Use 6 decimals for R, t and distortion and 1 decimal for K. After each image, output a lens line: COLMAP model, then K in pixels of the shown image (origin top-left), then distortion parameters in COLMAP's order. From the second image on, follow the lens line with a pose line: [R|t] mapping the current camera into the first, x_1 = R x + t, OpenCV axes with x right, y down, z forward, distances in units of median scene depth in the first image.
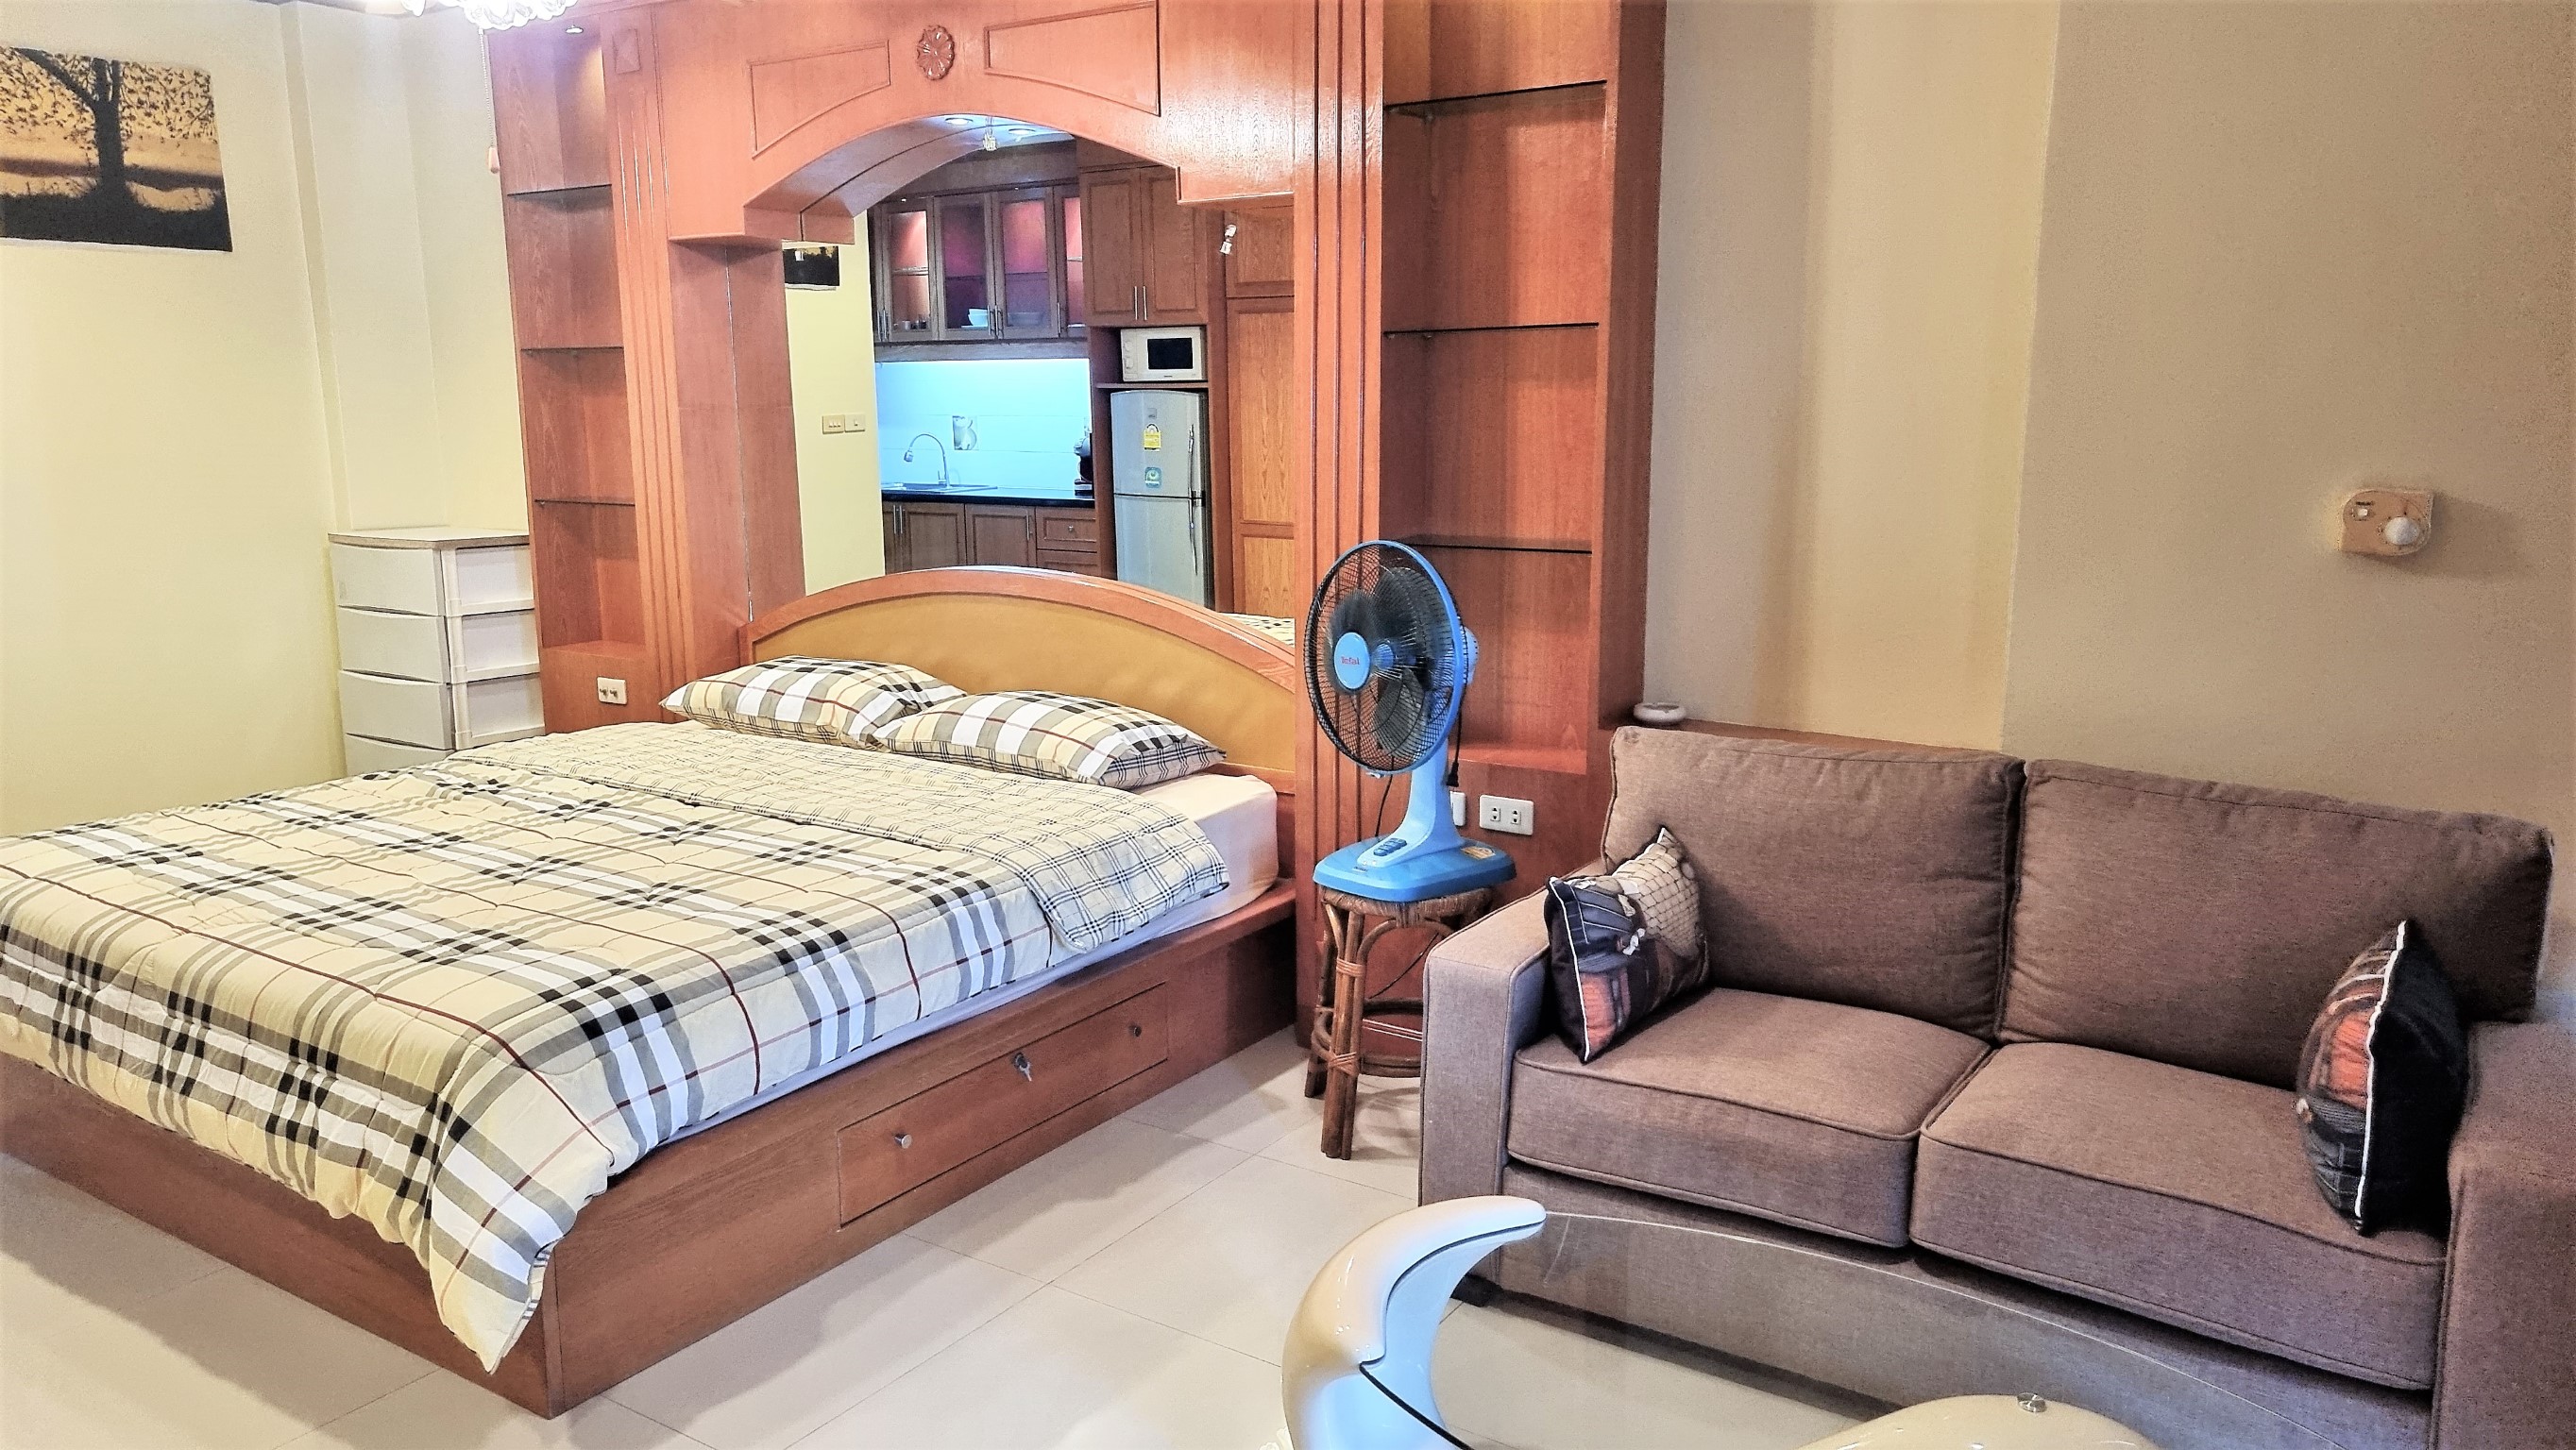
lens RADIAL K [[1770.7, 0, 1283.9], [0, 1770.7, 726.1], [0, 0, 1]] dist [0.073755, -0.068076]
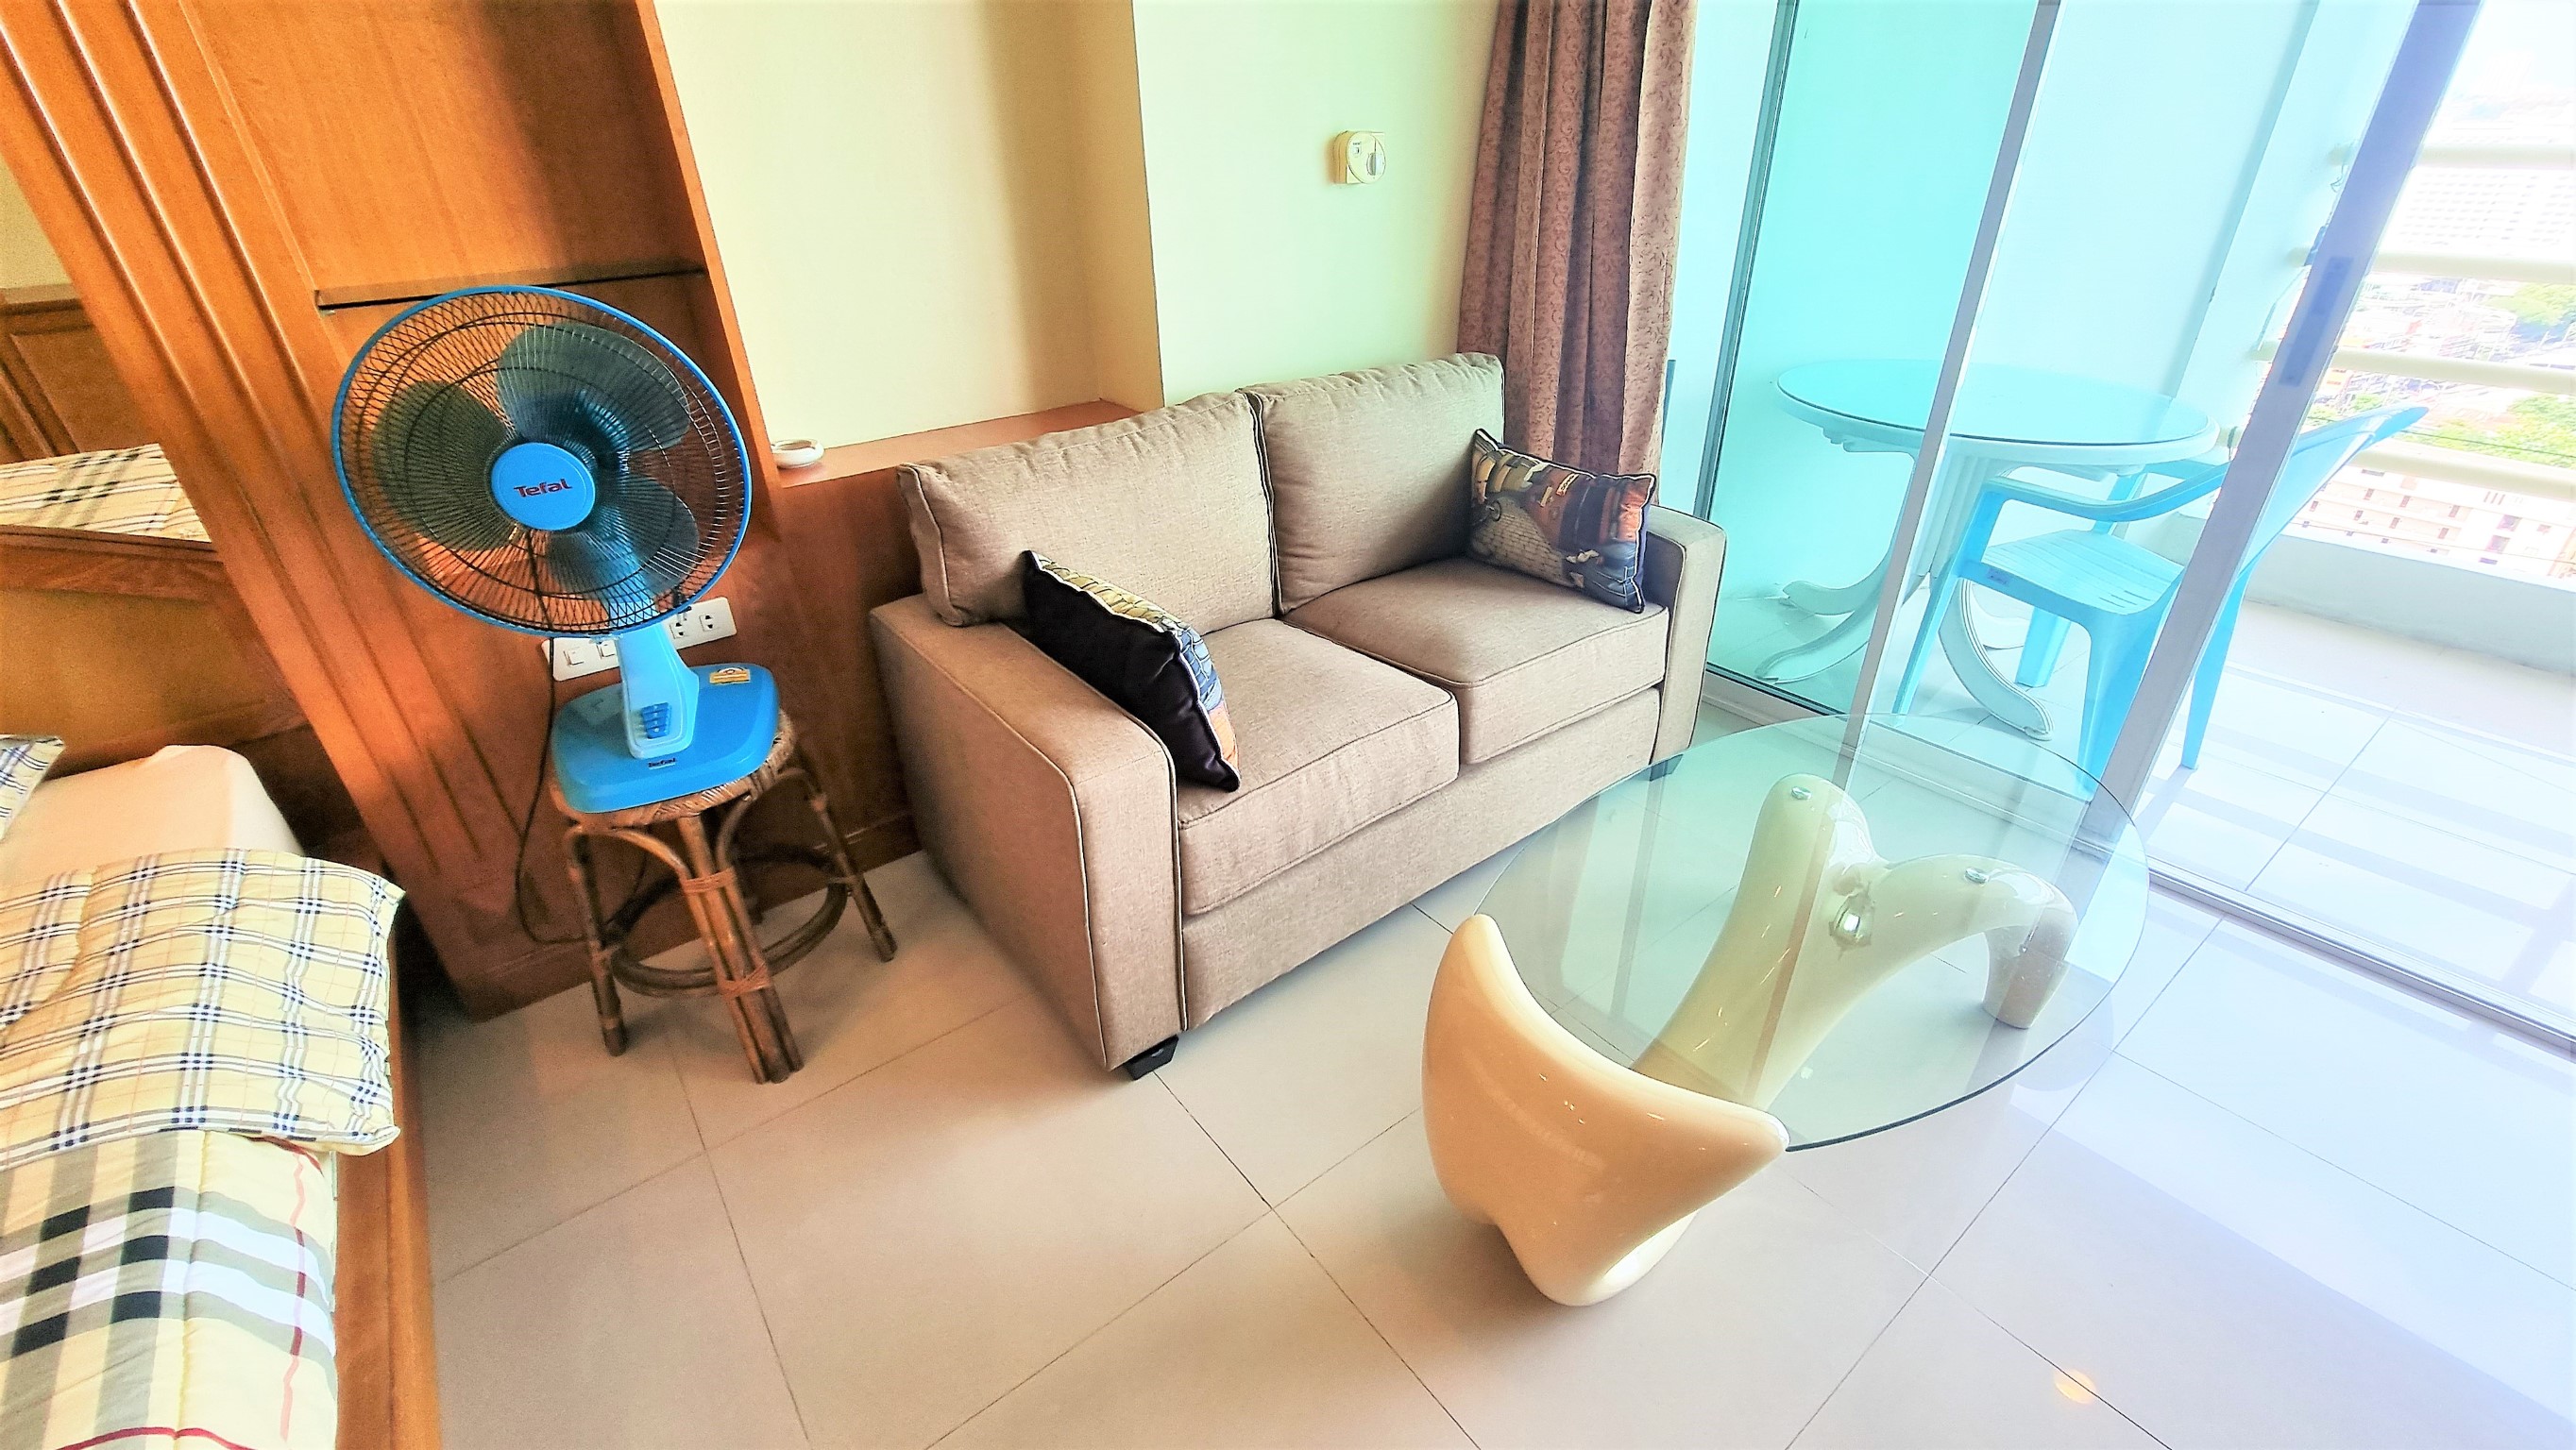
lens RADIAL K [[1074.4, 0, 1284.7], [0, 1074.4, 716.4], [0, 0, 1]] dist [-0.003227, 0.000098]
pose [[0.327979, -0.468408, 0.820380, -0.233521], [0.199367, 0.883178, 0.424558, -0.075414], [-0.923408, 0.024310, 0.383049, 0.604661]]
